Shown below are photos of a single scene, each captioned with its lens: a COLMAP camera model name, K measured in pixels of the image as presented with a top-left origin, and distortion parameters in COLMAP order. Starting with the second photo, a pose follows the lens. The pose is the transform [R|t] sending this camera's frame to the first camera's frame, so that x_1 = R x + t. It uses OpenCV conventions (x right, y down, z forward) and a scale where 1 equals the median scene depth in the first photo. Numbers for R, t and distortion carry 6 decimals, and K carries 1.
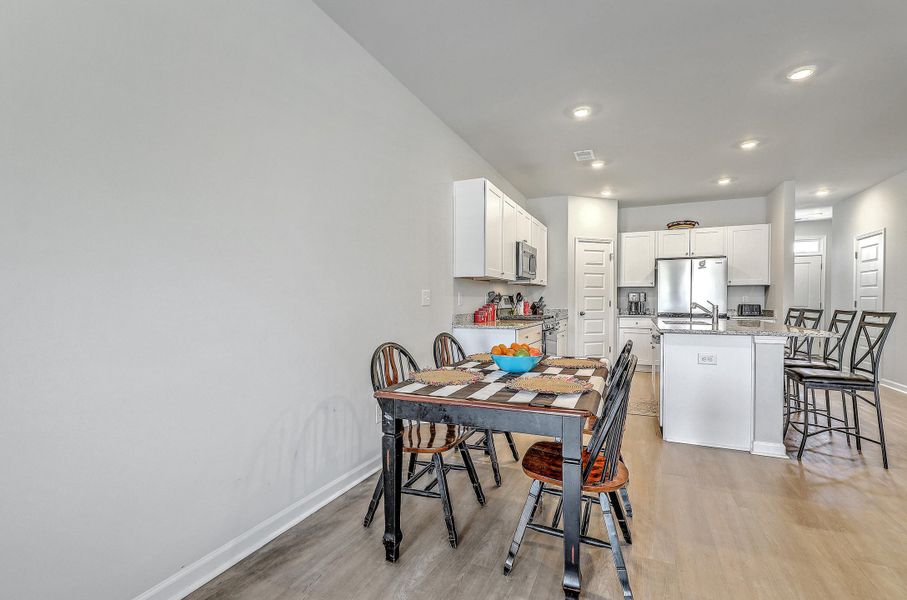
lens RADIAL K [[431.6, 0, 439.2], [0, 431.6, 307.6], [0, 0, 1]] dist [0.002106, 0.000411]
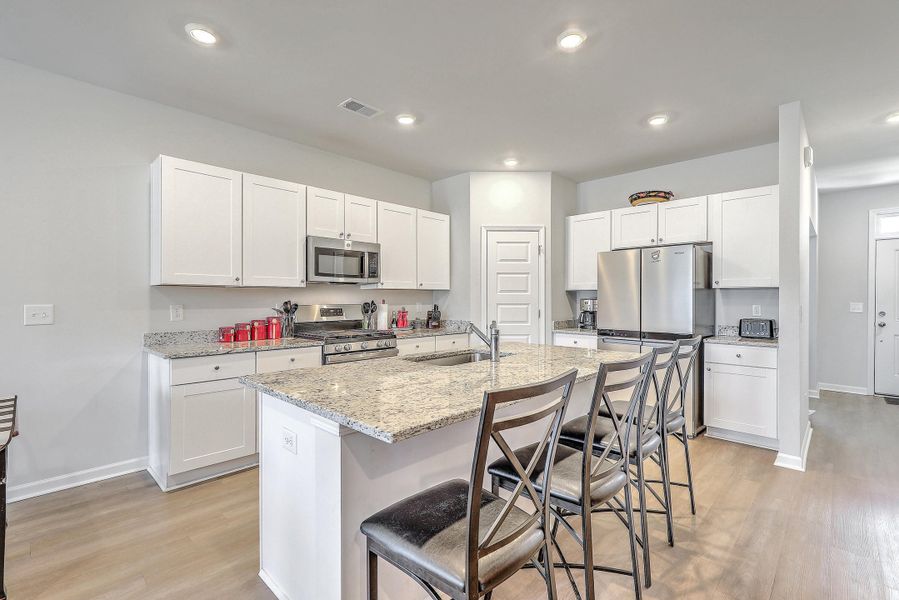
lens RADIAL K [[404.6, 0, 454.6], [0, 404.6, 300.1], [0, 0, 1]] dist [0.000766, 0.000205]
pose [[0.941291, 0.002661, -0.337585, 0.505691], [-0.006431, 0.999929, -0.010051, -0.025091], [0.337534, 0.011632, 0.941241, 0.314207]]
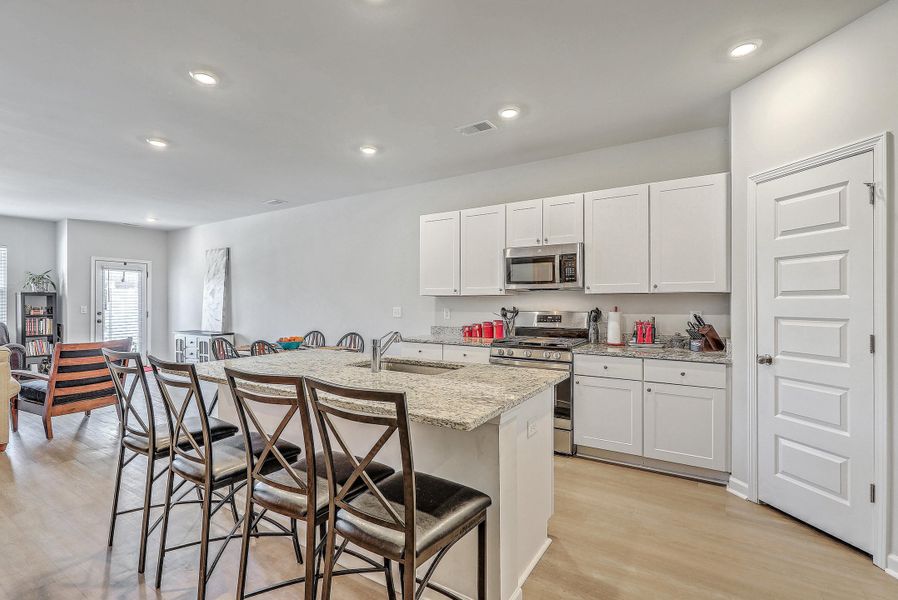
lens RADIAL K [[404.1, 0, 454.1], [0, 404.1, 300.1], [0, 0, 1]] dist [0.000766, 0.000205]
pose [[-0.139323, -0.005586, -0.990231, 0.742843], [-0.017637, 0.999839, -0.003158, -0.035261], [0.990090, 0.017025, -0.139399, 0.761633]]
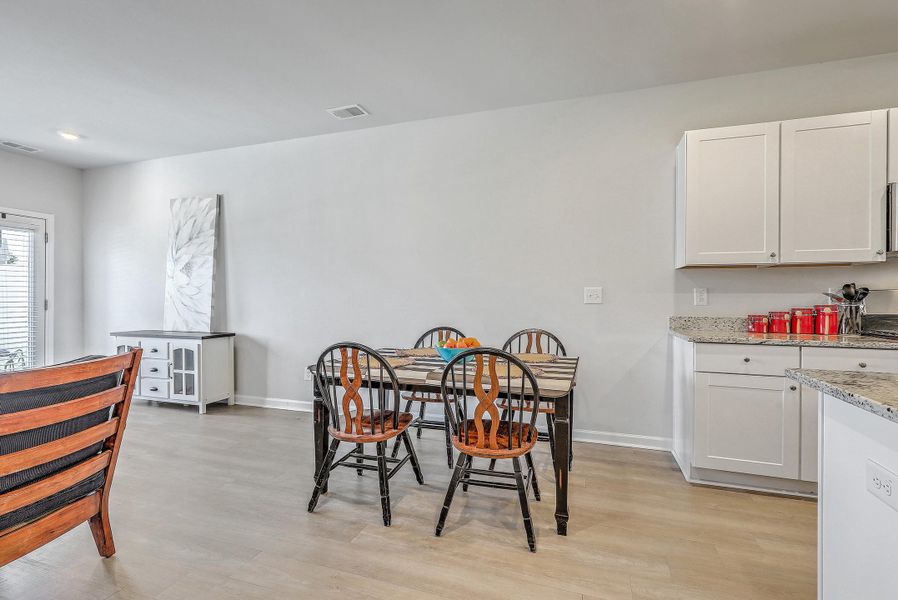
lens RADIAL K [[410.3, 0, 457.5], [0, 410.3, 296.0], [0, 0, 1]] dist [0.000087, -0.000098]
pose [[0.094423, 0.000974, -0.995532, 0.465206], [-0.018120, 0.999836, -0.000740, -0.008361], [0.995367, 0.018109, 0.094425, 0.340731]]
